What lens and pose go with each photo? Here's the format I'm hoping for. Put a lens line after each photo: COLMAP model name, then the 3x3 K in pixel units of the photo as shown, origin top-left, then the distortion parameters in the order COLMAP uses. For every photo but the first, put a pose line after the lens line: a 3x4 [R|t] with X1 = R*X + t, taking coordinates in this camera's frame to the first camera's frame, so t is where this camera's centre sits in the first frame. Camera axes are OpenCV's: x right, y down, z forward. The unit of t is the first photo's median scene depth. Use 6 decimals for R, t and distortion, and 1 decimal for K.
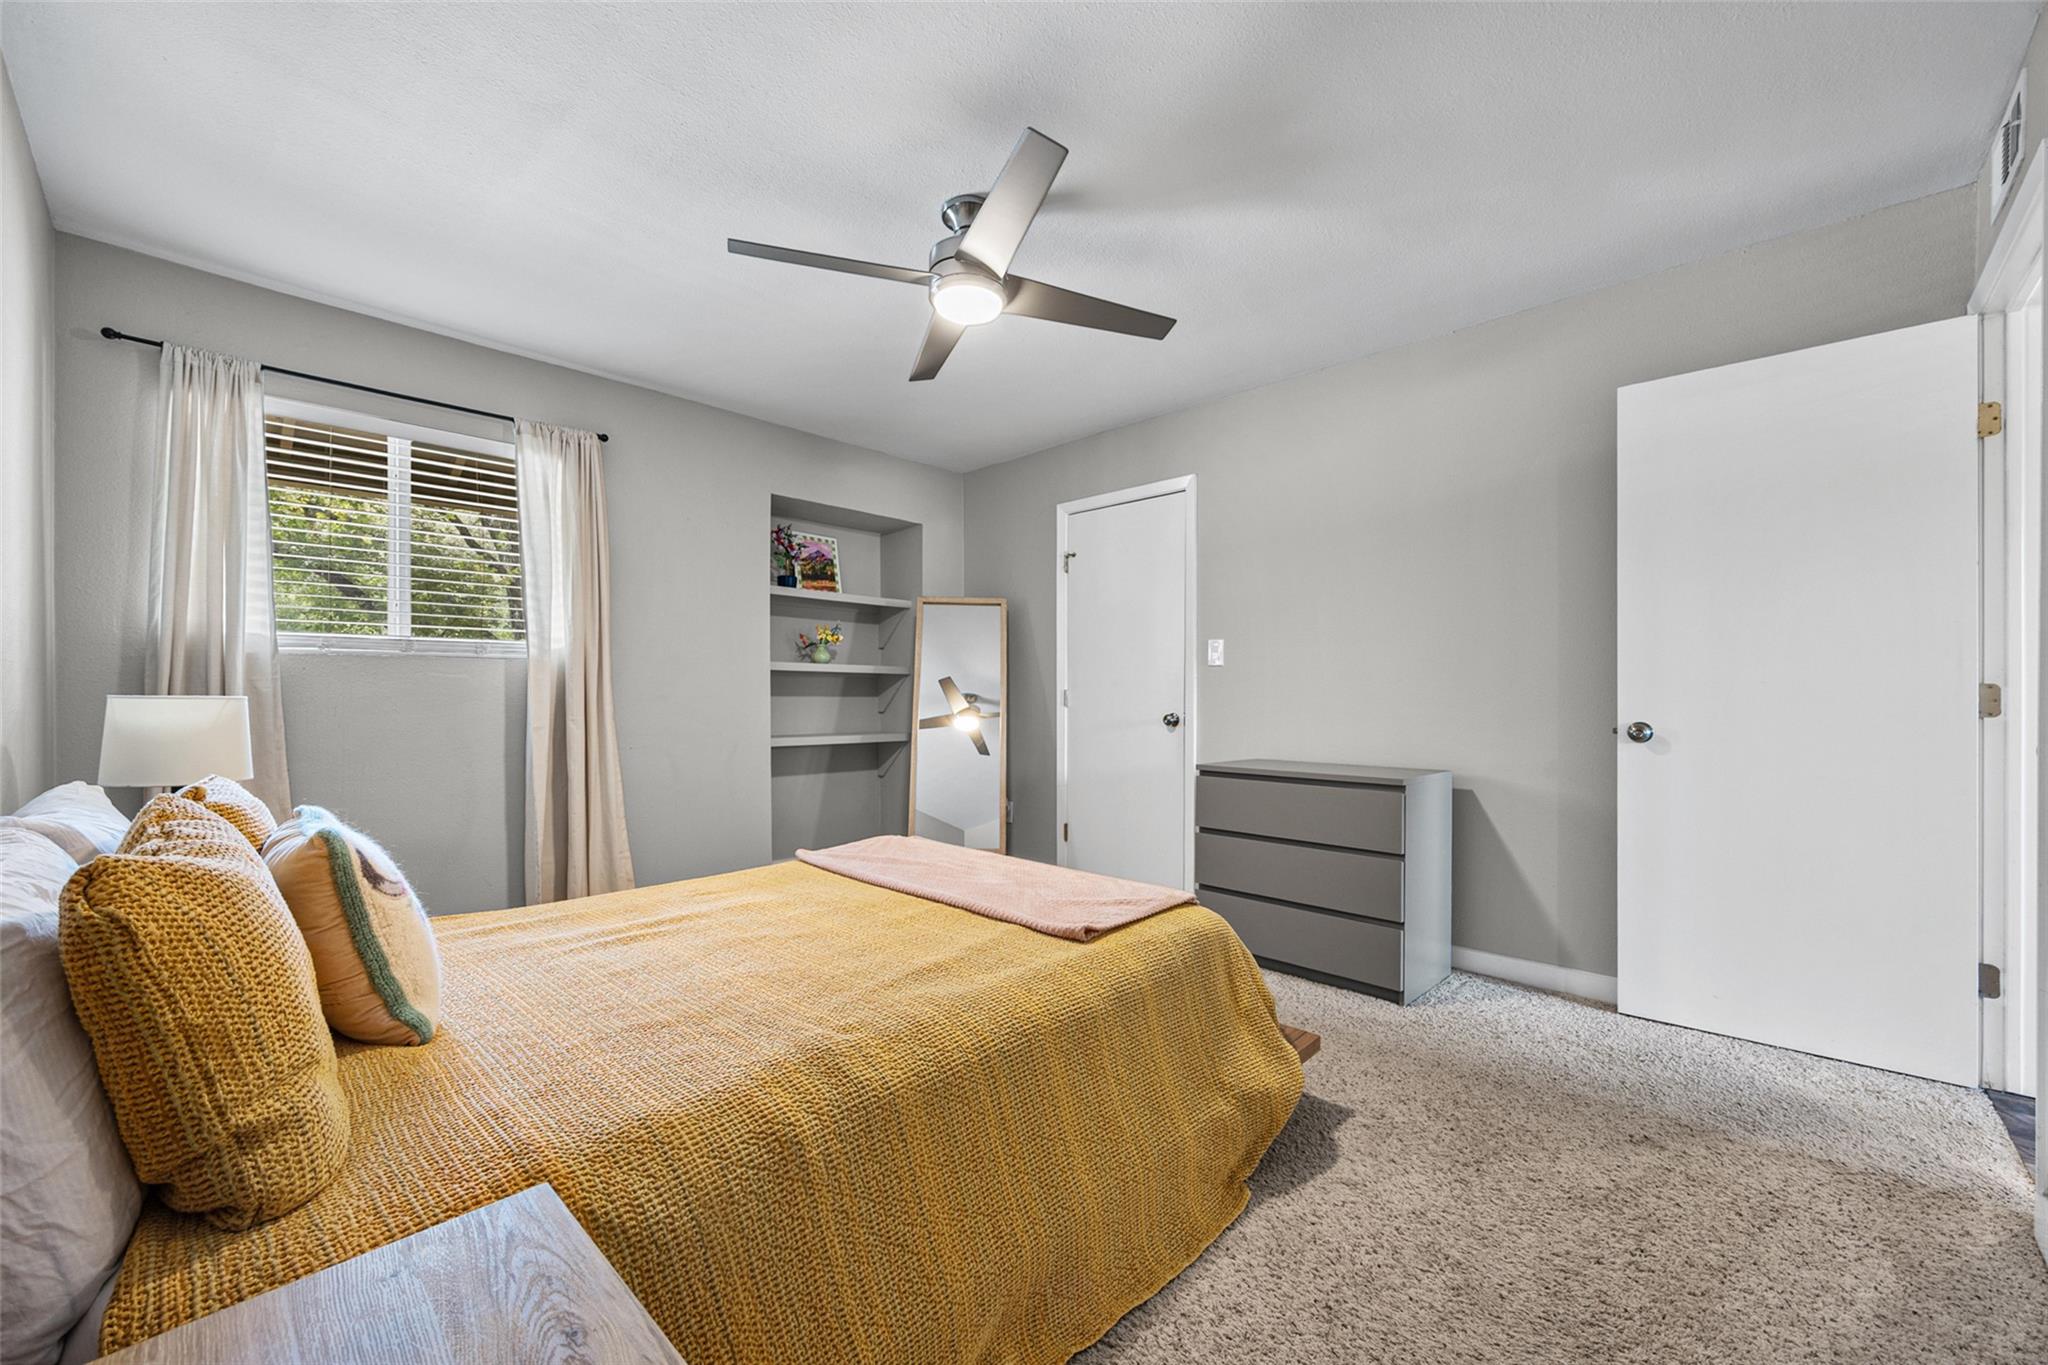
lens RADIAL K [[798.5, 0, 1025.3], [0, 798.5, 690.4], [0, 0, 1]] dist [-0.005974, 0.001022]
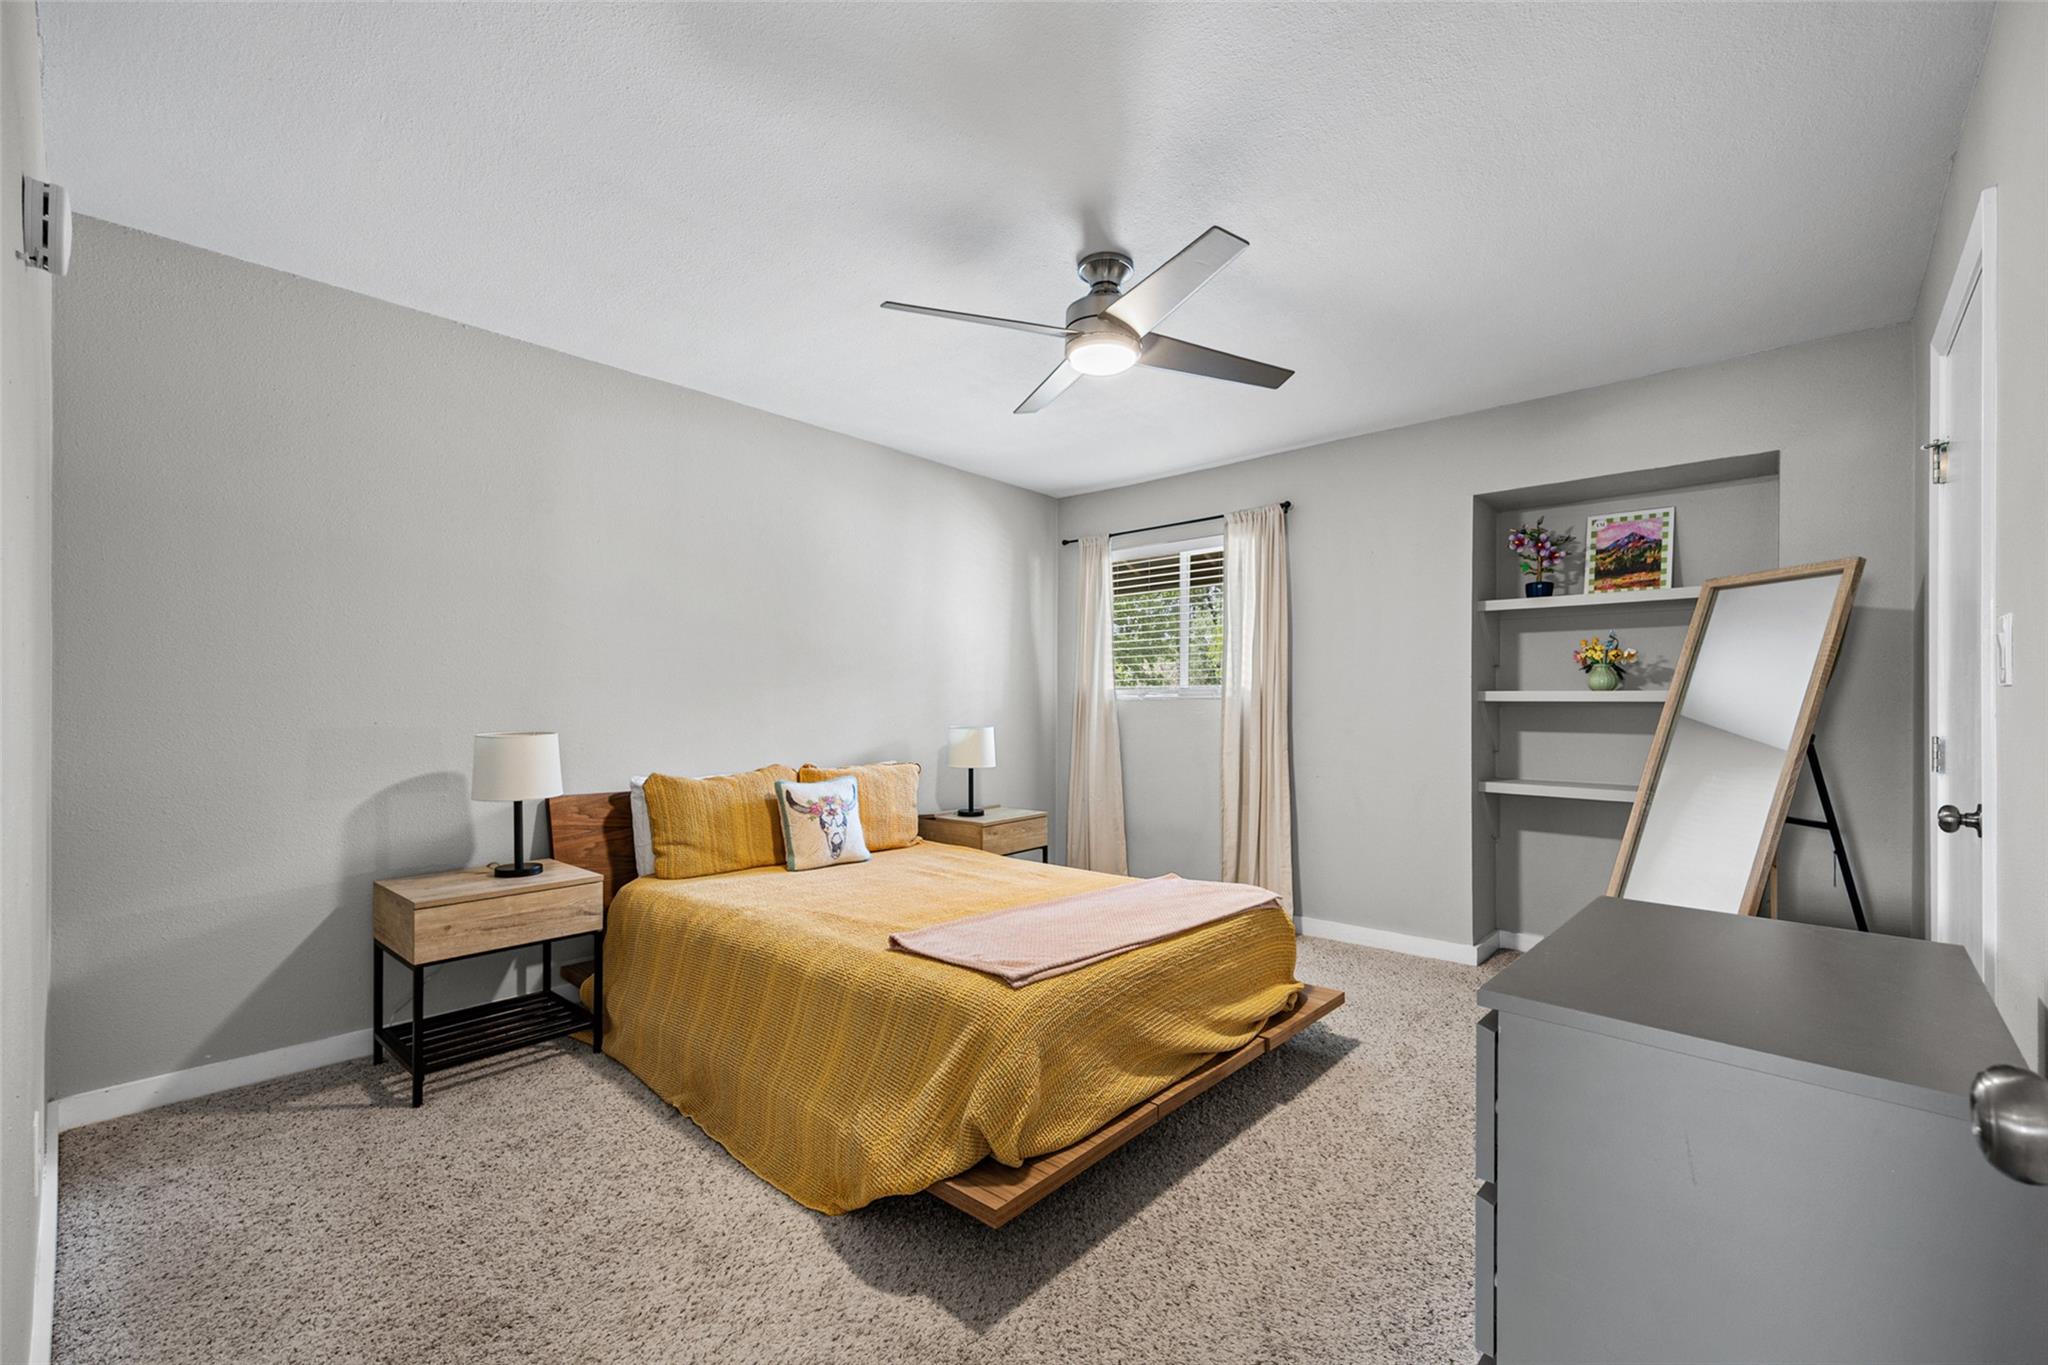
lens RADIAL K [[866.3, 0, 1025.5], [0, 866.3, 698.1], [0, 0, 1]] dist [0.002220, 0.000063]
pose [[0.022475, -0.012606, -0.999668, 0.744025], [0.001758, 0.999919, -0.012570, -0.024628], [0.999746, -0.001475, 0.022495, 0.629771]]
